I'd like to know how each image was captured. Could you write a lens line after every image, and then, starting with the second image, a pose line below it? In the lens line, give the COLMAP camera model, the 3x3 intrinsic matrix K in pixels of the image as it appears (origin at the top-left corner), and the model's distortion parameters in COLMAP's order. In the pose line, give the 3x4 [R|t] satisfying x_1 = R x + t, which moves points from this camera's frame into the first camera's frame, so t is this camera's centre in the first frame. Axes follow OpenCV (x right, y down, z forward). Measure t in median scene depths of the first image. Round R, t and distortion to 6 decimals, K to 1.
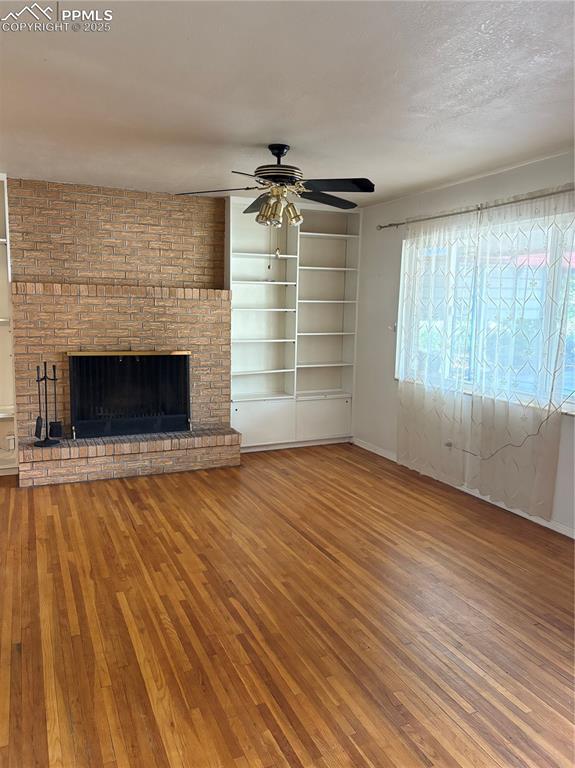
lens RADIAL K [[583.2, 0, 292.4], [0, 583.2, 384.9], [0, 0, 1]] dist [0.045718, -0.044377]
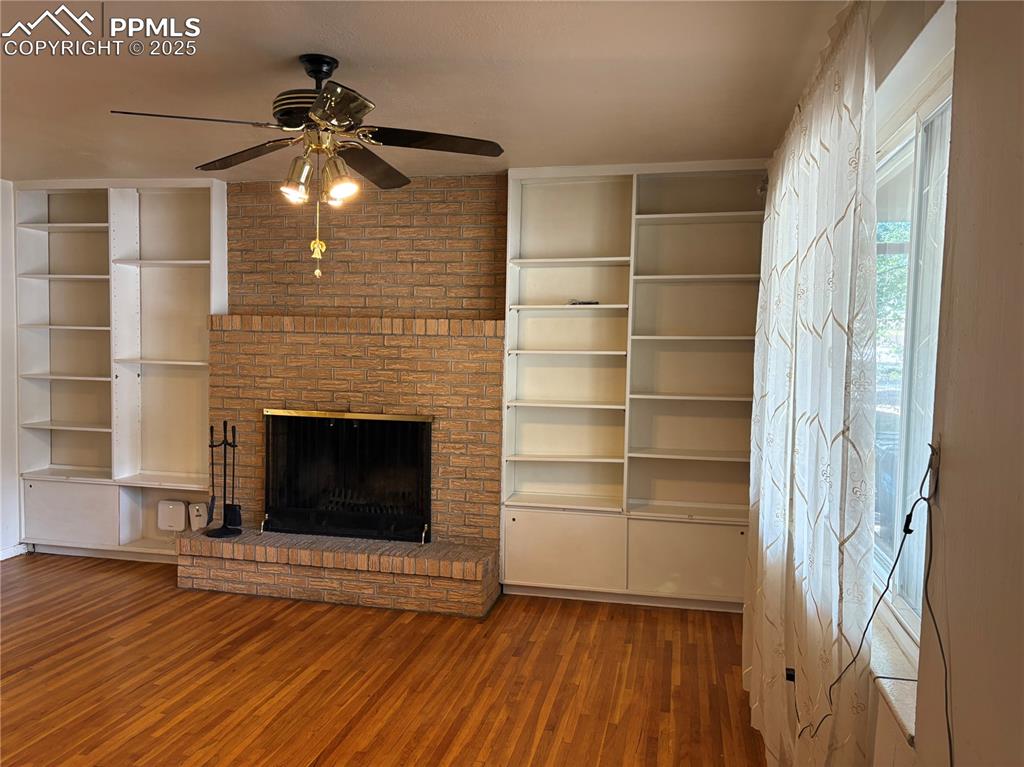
lens RADIAL K [[777.6, 0, 512.1], [0, 777.6, 386.7], [0, 0, 1]] dist [0.045718, -0.044377]
pose [[0.797882, 0.030237, -0.602055, 0.417191], [-0.084721, 0.994453, -0.062332, -0.047006], [0.596831, 0.100740, 0.796018, 0.394414]]
